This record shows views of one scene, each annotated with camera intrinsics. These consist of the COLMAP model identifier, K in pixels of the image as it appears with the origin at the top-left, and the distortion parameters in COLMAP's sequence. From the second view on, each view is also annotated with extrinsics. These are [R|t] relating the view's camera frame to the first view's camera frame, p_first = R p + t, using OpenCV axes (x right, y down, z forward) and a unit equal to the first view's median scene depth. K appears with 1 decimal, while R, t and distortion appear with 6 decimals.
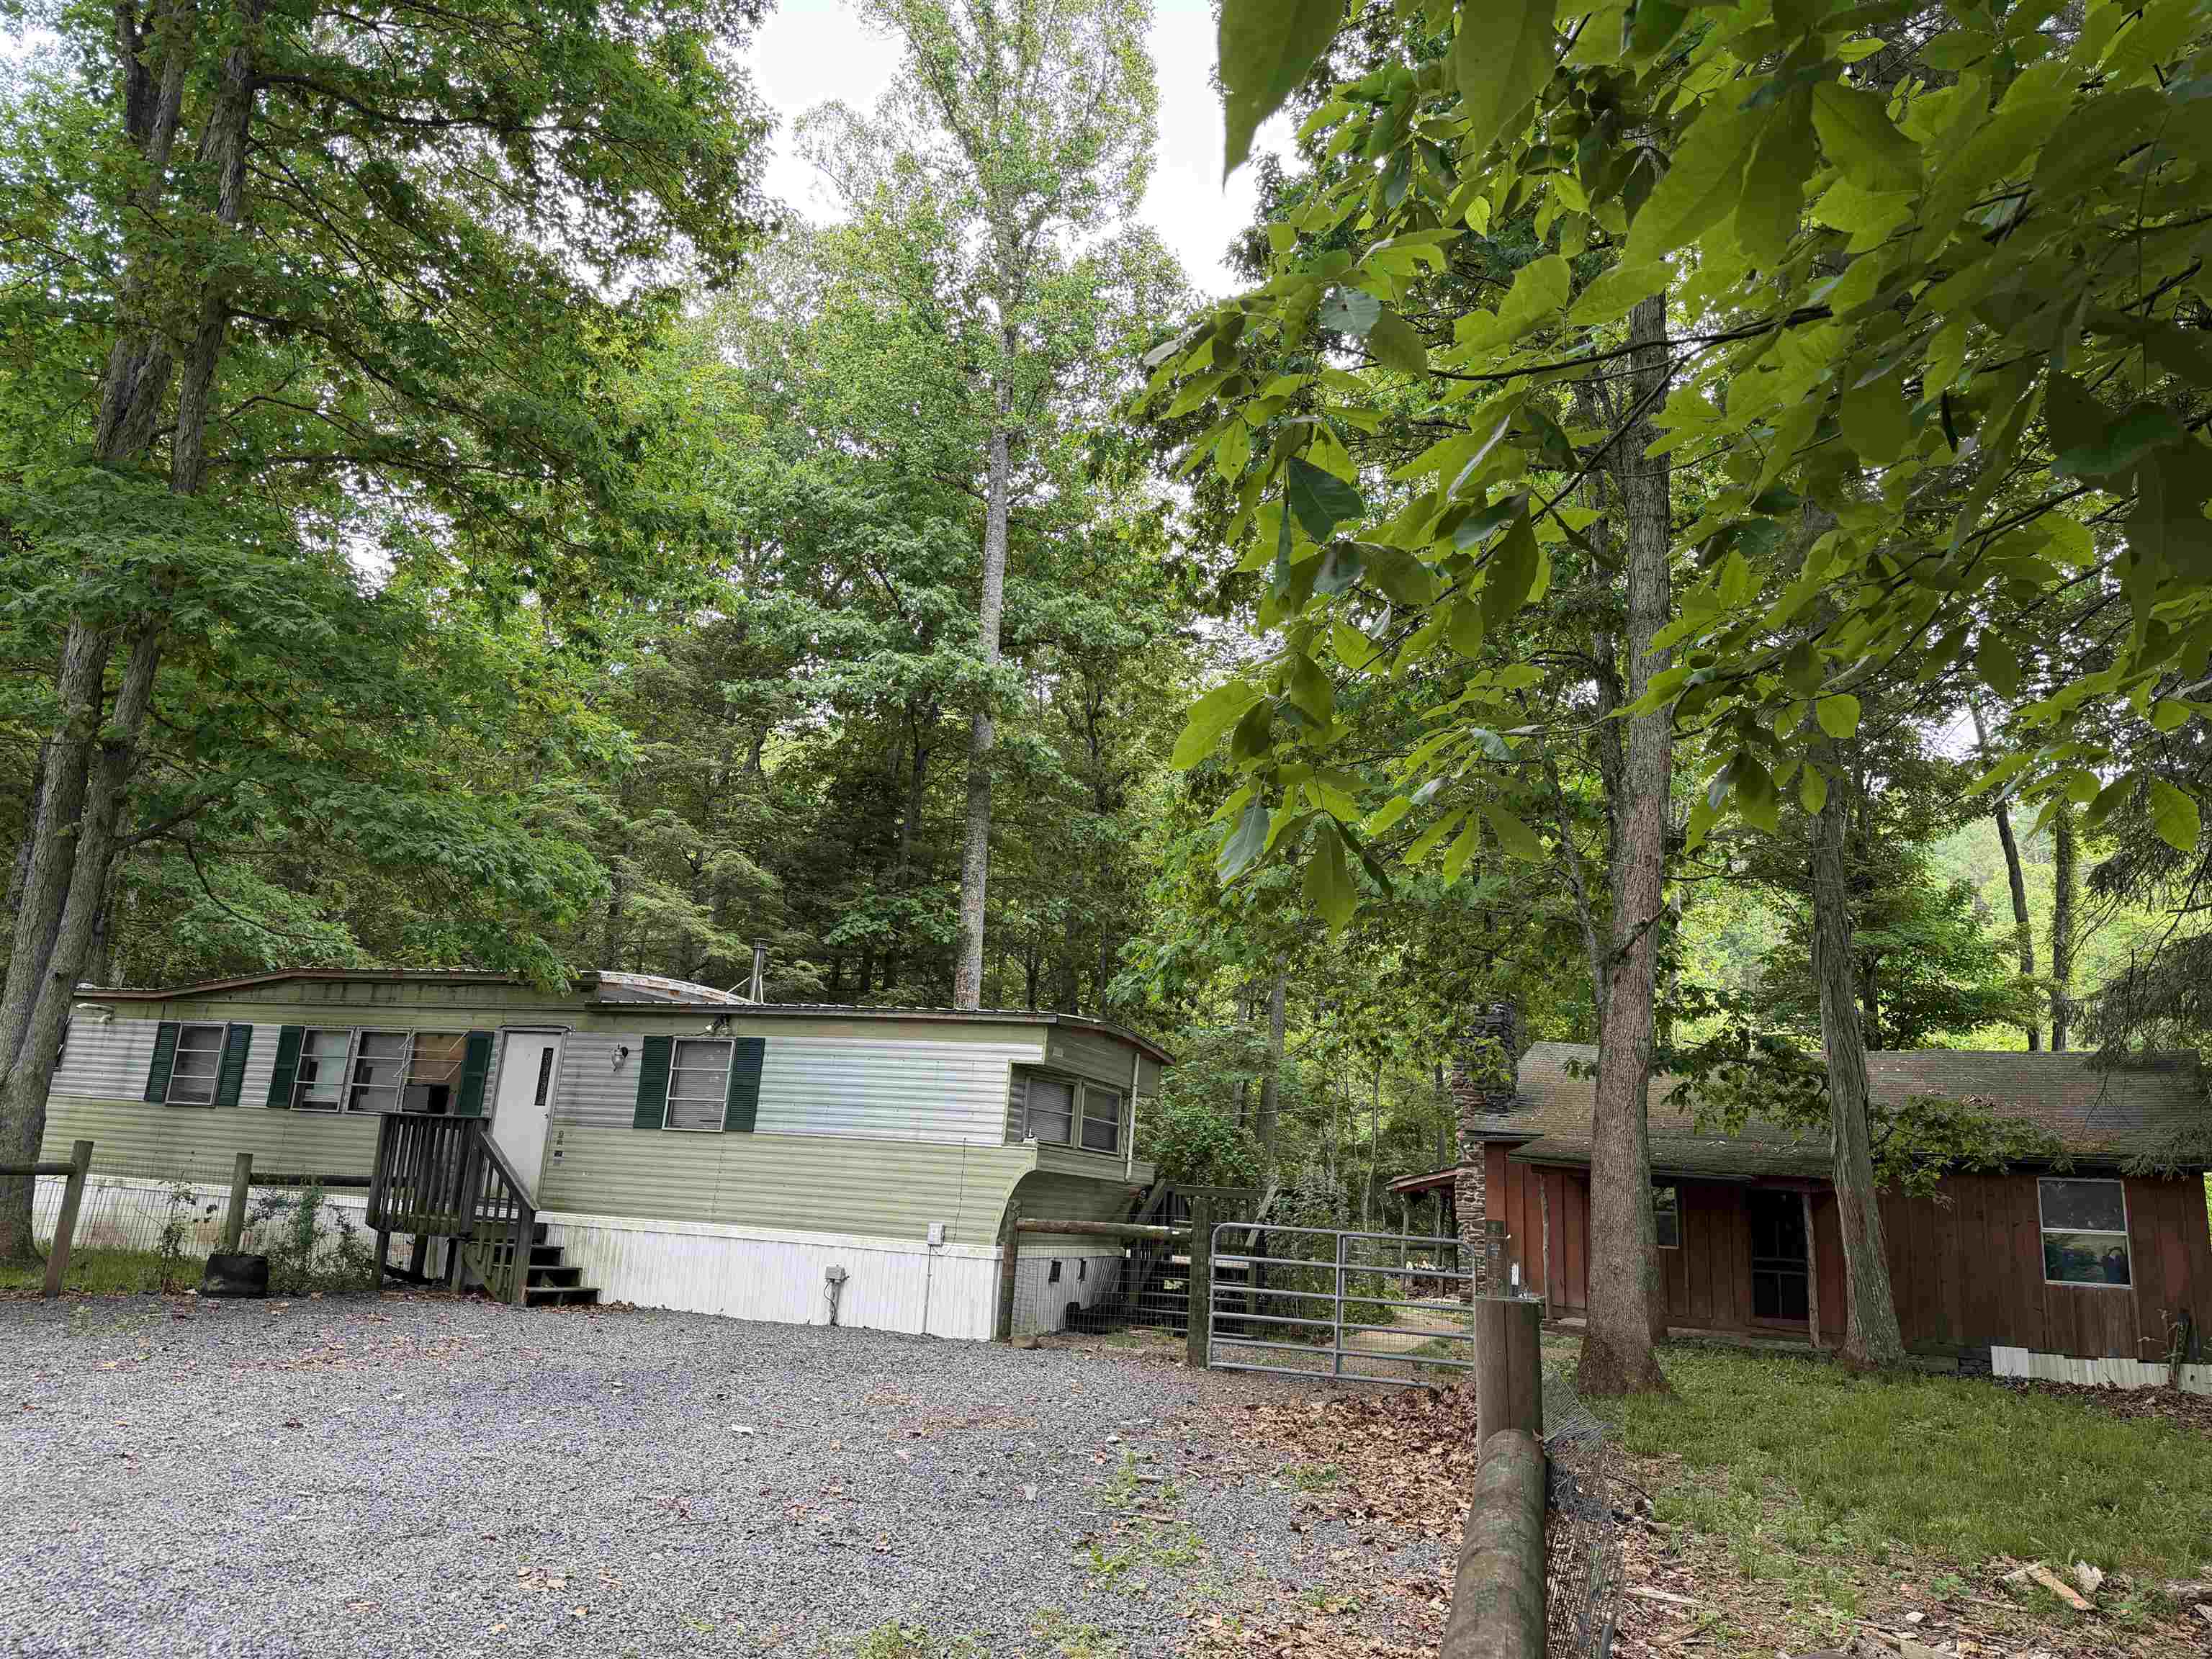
lens RADIAL K [[1499.9, 0, 1109.7], [0, 1499.9, 847.4], [0, 0, 1]] dist [0.173490, -0.294030]
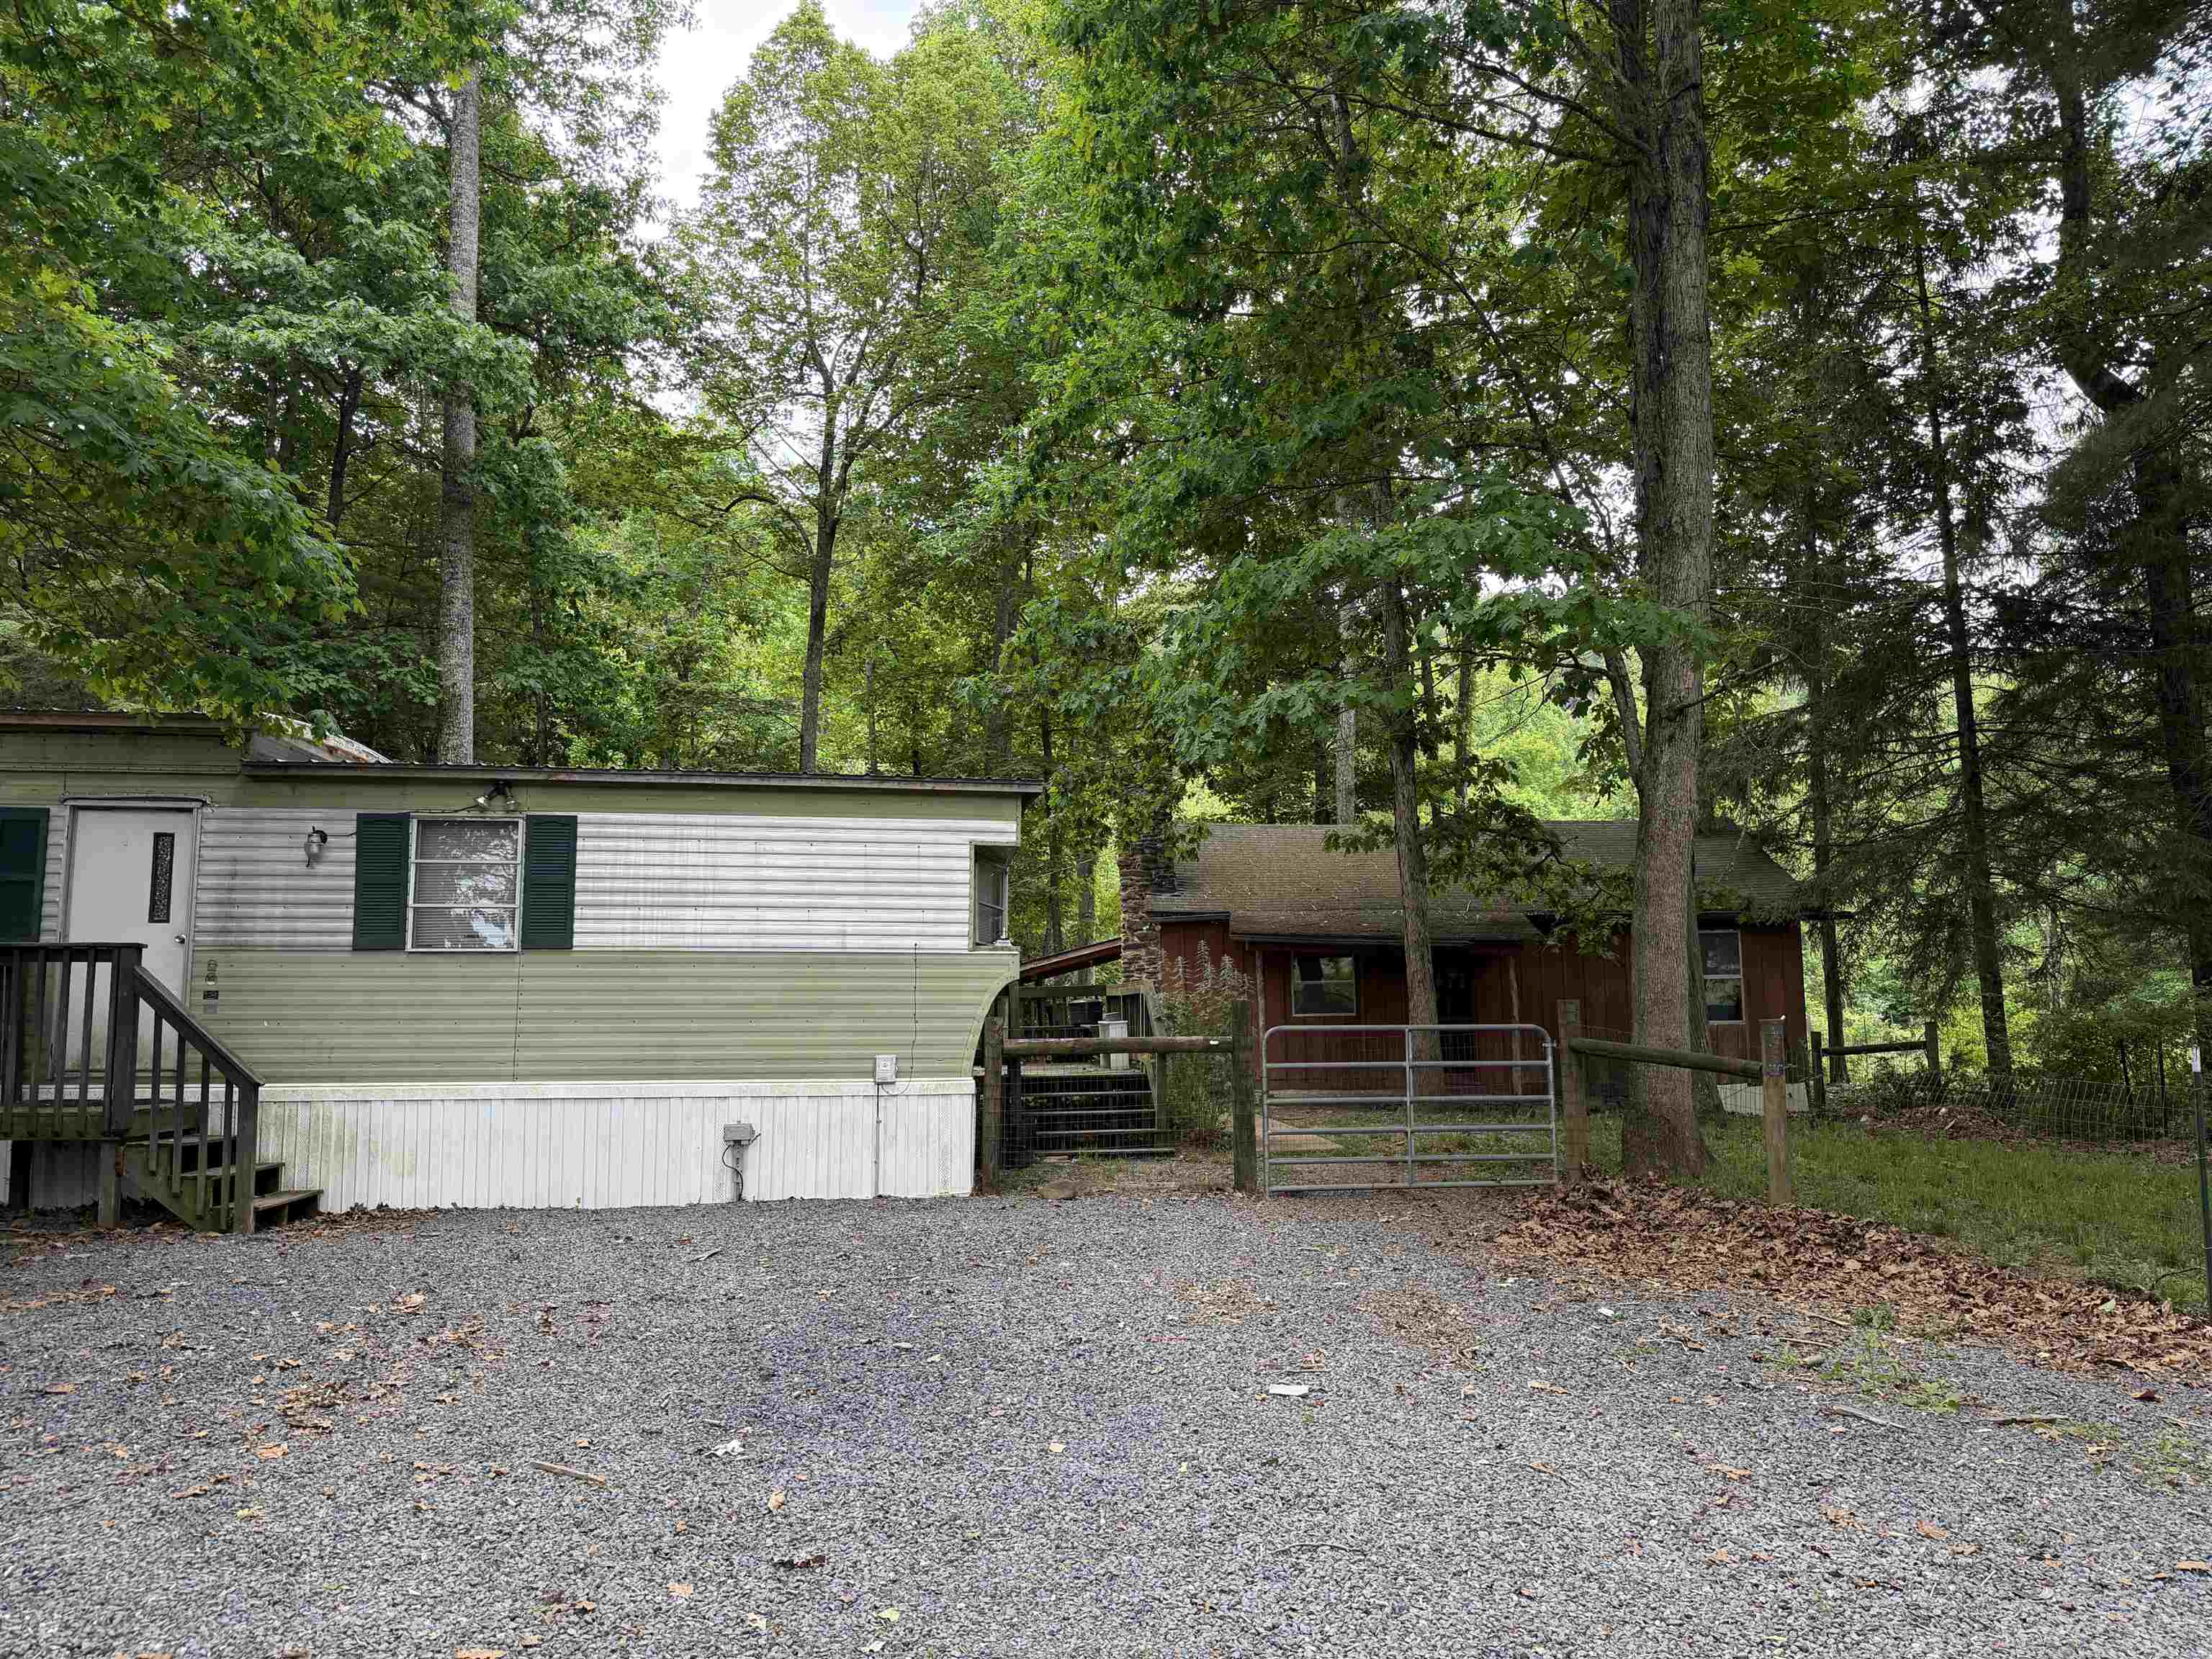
lens RADIAL K [[1499.9, 0, 1109.7], [0, 1499.9, 847.4], [0, 0, 1]] dist [0.173490, -0.294030]
pose [[0.884175, -0.018332, 0.466797, -0.333294], [-0.045491, 0.991102, 0.125089, 0.042440], [-0.464936, -0.131836, 0.875473, 0.278130]]
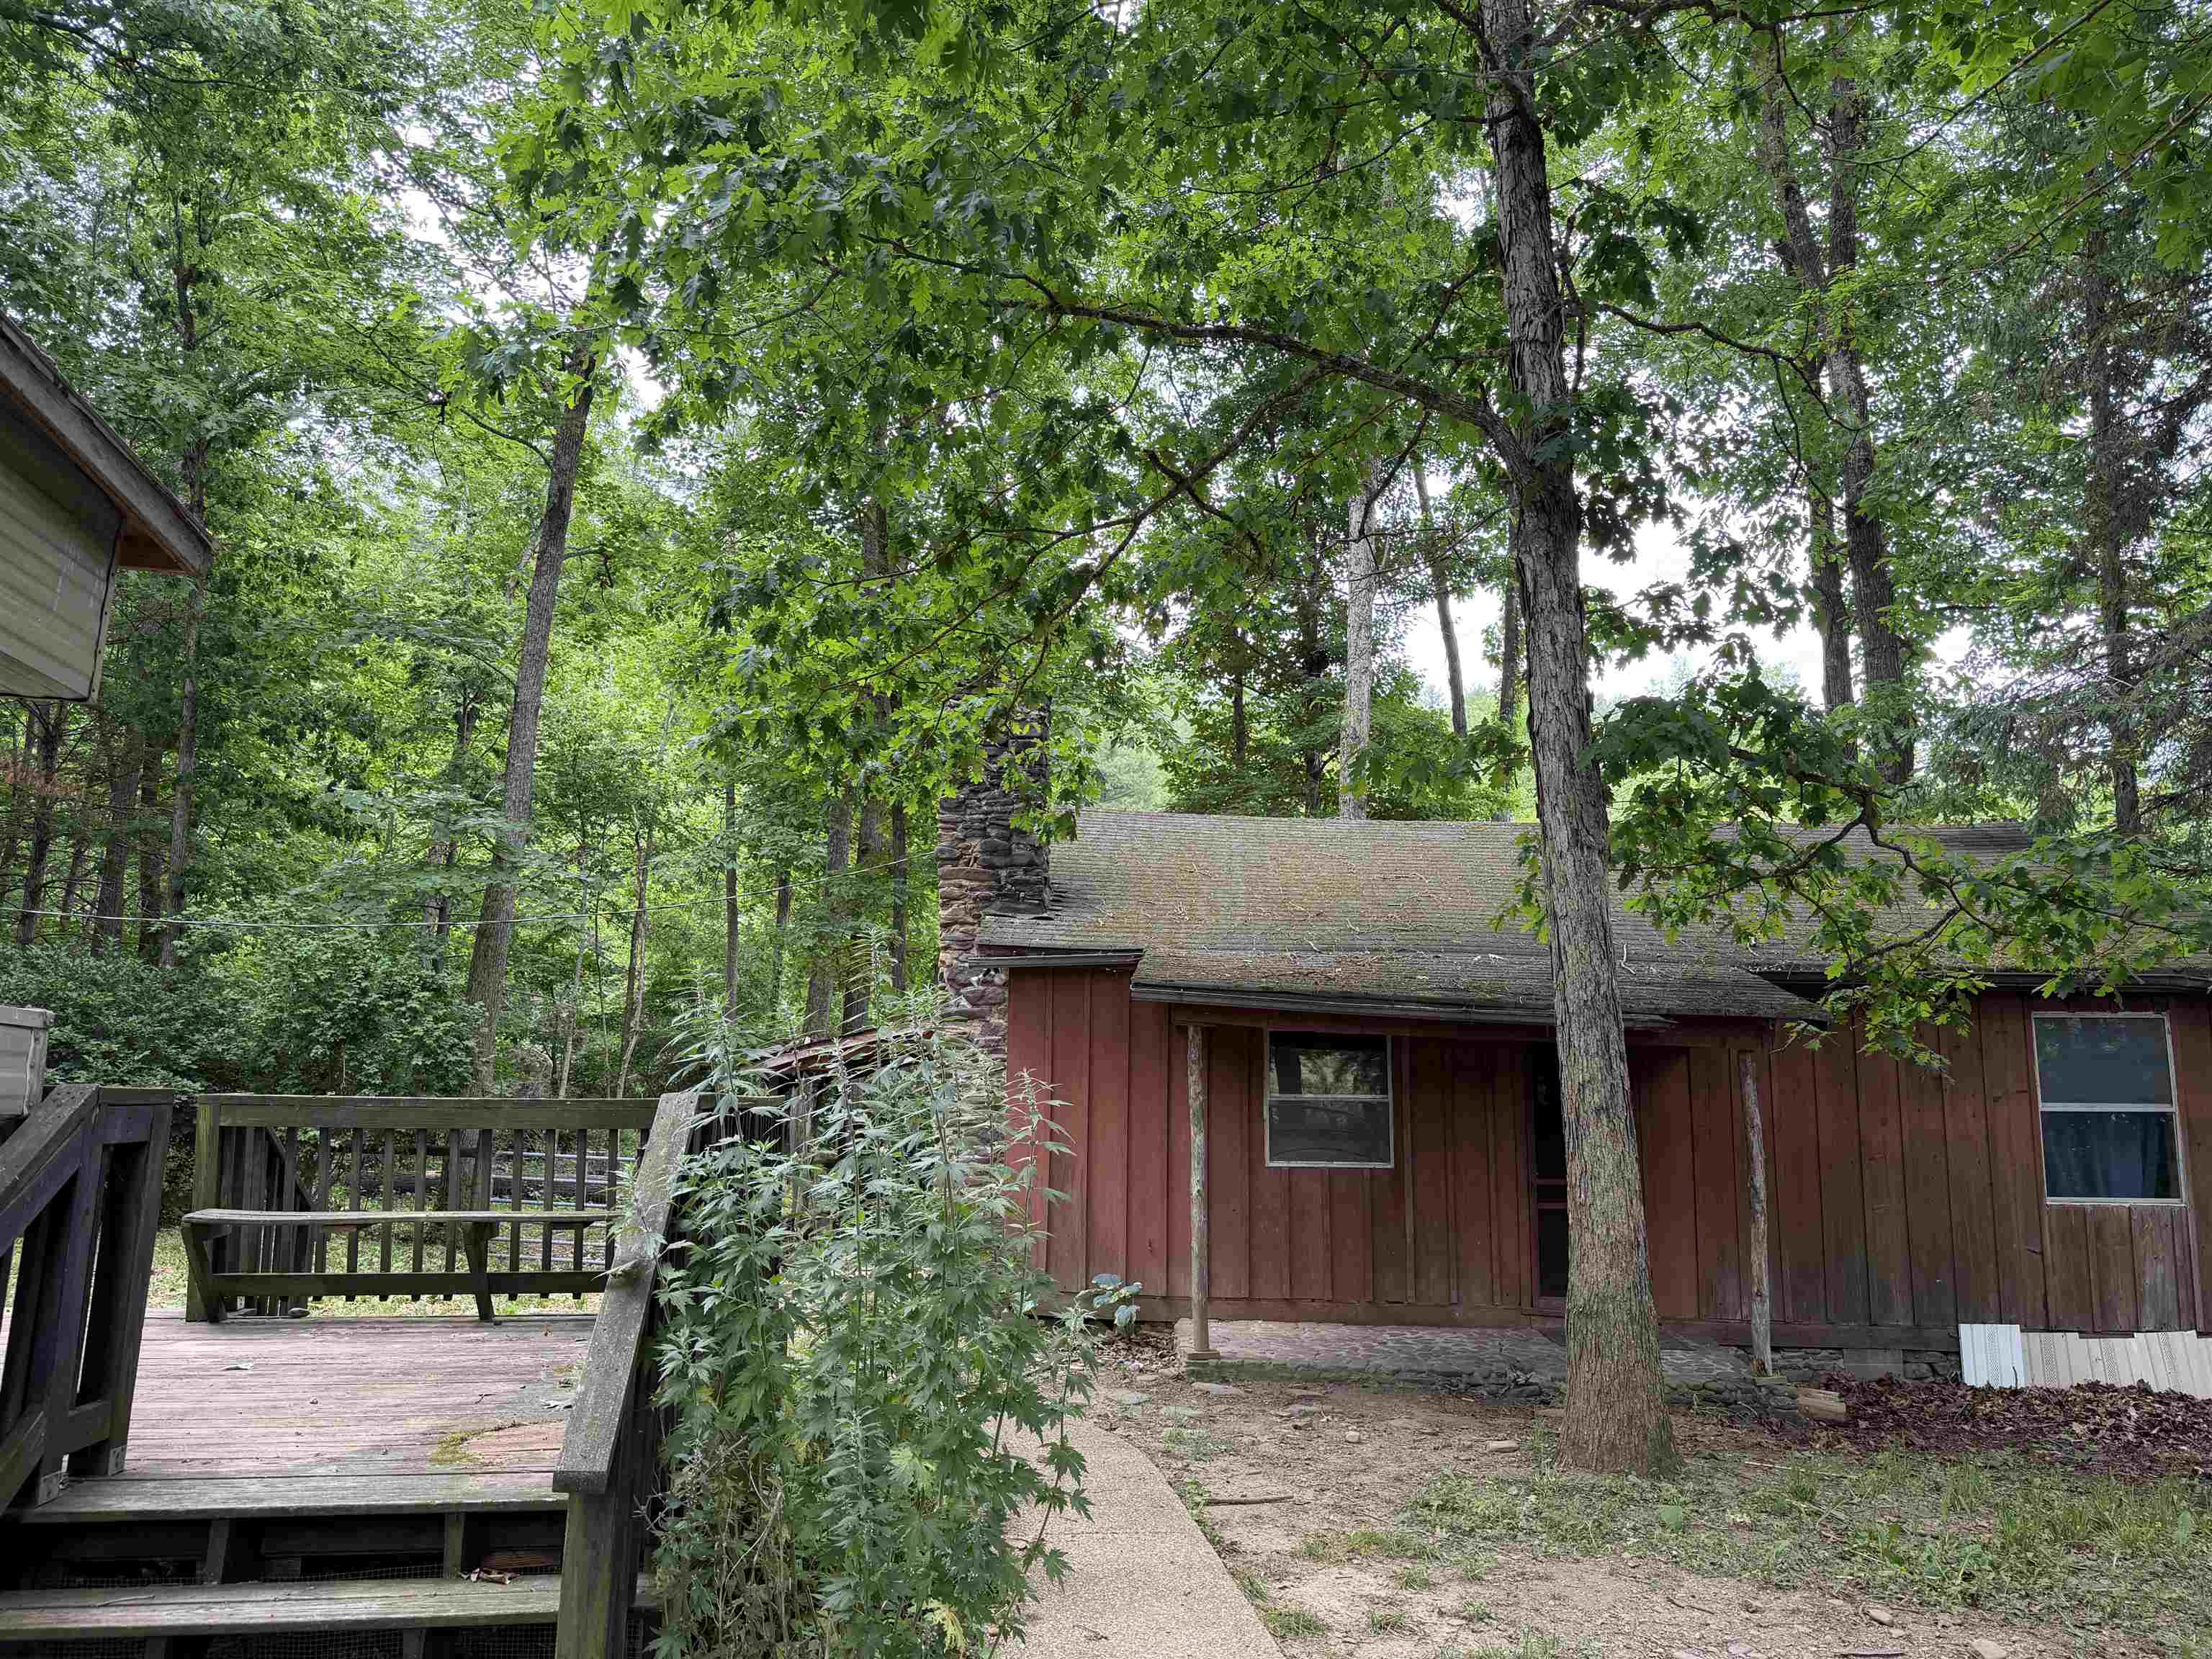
lens RADIAL K [[1499.9, 0, 1109.7], [0, 1499.9, 847.4], [0, 0, 1]] dist [0.173490, -0.294030]
pose [[0.875405, 0.036283, 0.482028, 0.060933], [-0.074488, 0.995394, 0.060353, 0.182246], [-0.477618, -0.088738, 0.874075, 0.838467]]
